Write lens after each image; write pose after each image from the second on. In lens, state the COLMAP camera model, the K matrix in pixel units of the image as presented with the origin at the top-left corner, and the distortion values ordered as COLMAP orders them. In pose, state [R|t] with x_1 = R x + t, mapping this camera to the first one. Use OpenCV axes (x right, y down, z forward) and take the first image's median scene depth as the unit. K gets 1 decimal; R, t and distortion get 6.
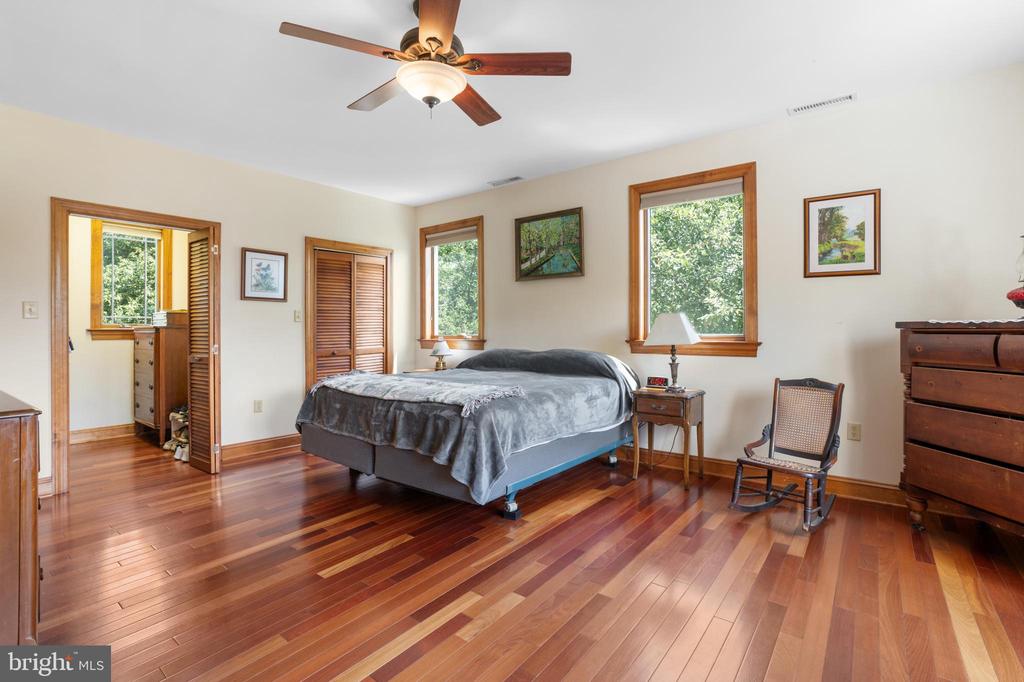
lens RADIAL K [[467.6, 0, 512.2], [0, 467.6, 332.2], [0, 0, 1]] dist [-0.053845, 0.026229]
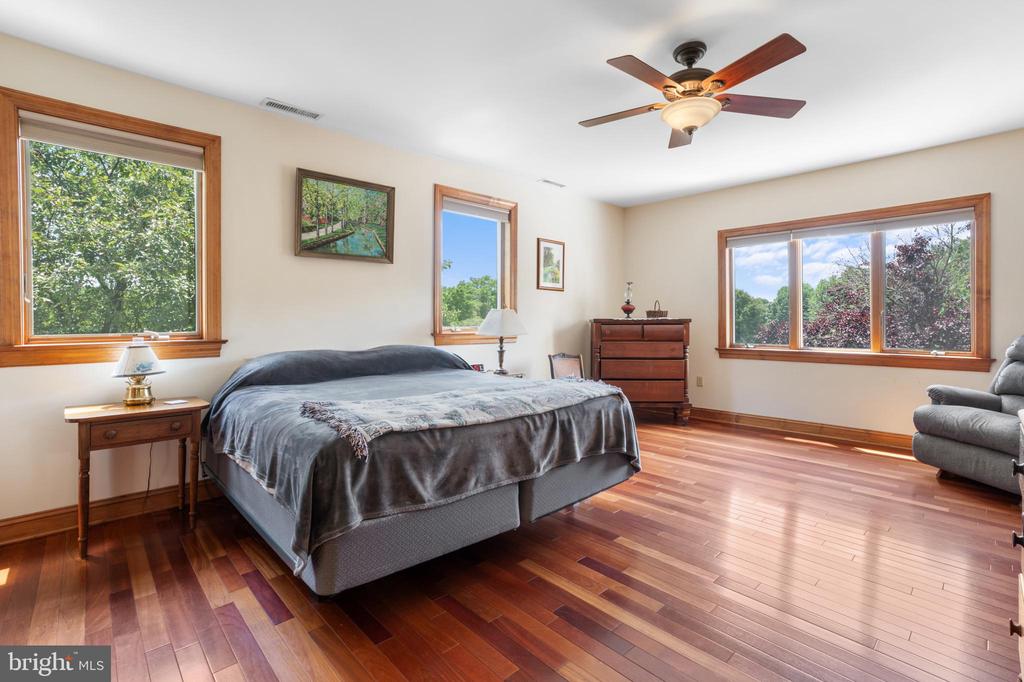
lens RADIAL K [[478.6, 0, 516.0], [0, 478.6, 320.2], [0, 0, 1]] dist [-0.030624, 0.000101]
pose [[0.160868, 0.009585, 0.986929, -0.711000], [0.012698, 0.999850, -0.011780, 0.002431], [-0.986894, 0.014427, 0.160722, 0.609952]]
